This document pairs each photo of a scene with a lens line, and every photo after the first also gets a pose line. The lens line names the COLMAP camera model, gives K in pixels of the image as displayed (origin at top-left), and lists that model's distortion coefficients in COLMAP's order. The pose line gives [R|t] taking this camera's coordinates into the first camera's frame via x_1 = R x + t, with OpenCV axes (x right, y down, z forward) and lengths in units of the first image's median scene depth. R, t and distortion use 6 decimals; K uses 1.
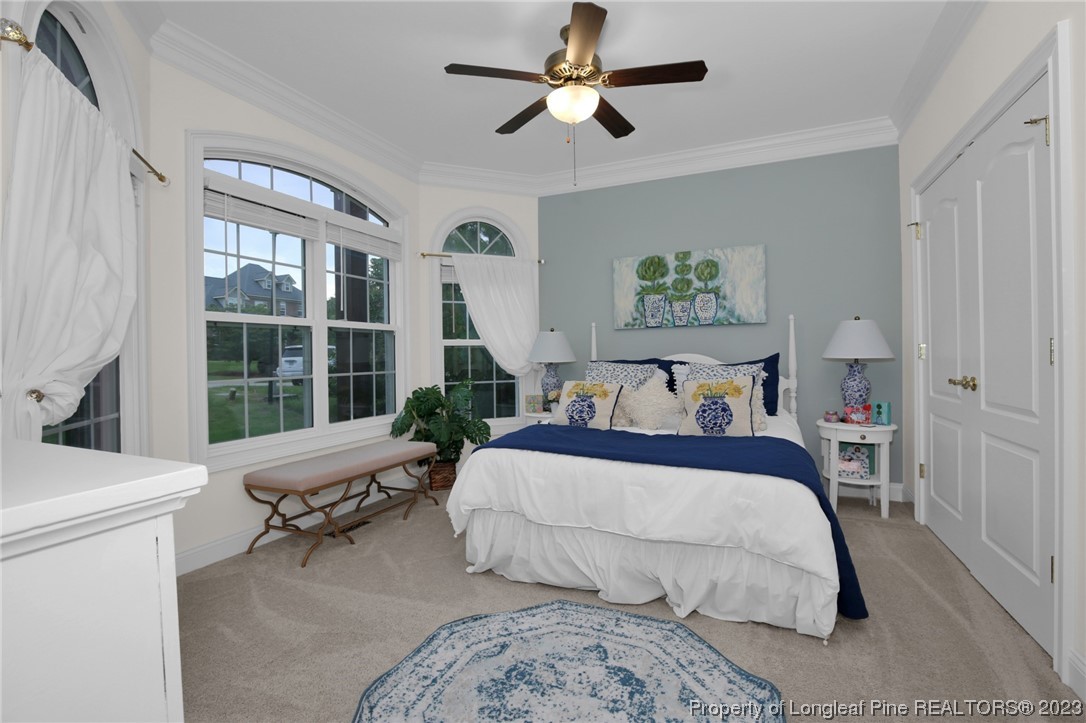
lens RADIAL K [[505.4, 0, 535.5], [0, 505.4, 361.4], [0, 0, 1]] dist [-0.019459, 0.000097]
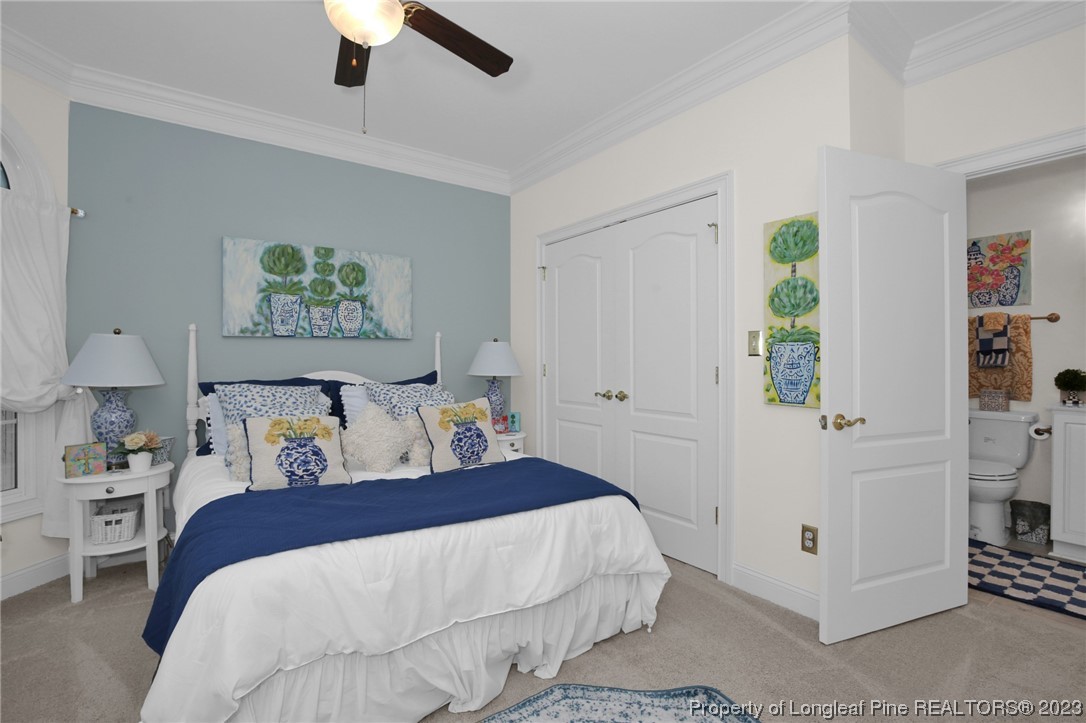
lens RADIAL K [[505.4, 0, 535.5], [0, 505.4, 361.4], [0, 0, 1]] dist [-0.019459, 0.000097]
pose [[0.492163, 0.008388, 0.870463, -0.264560], [0.003642, 0.999925, -0.011695, -0.020618], [-0.870496, 0.008926, 0.492095, 0.308475]]
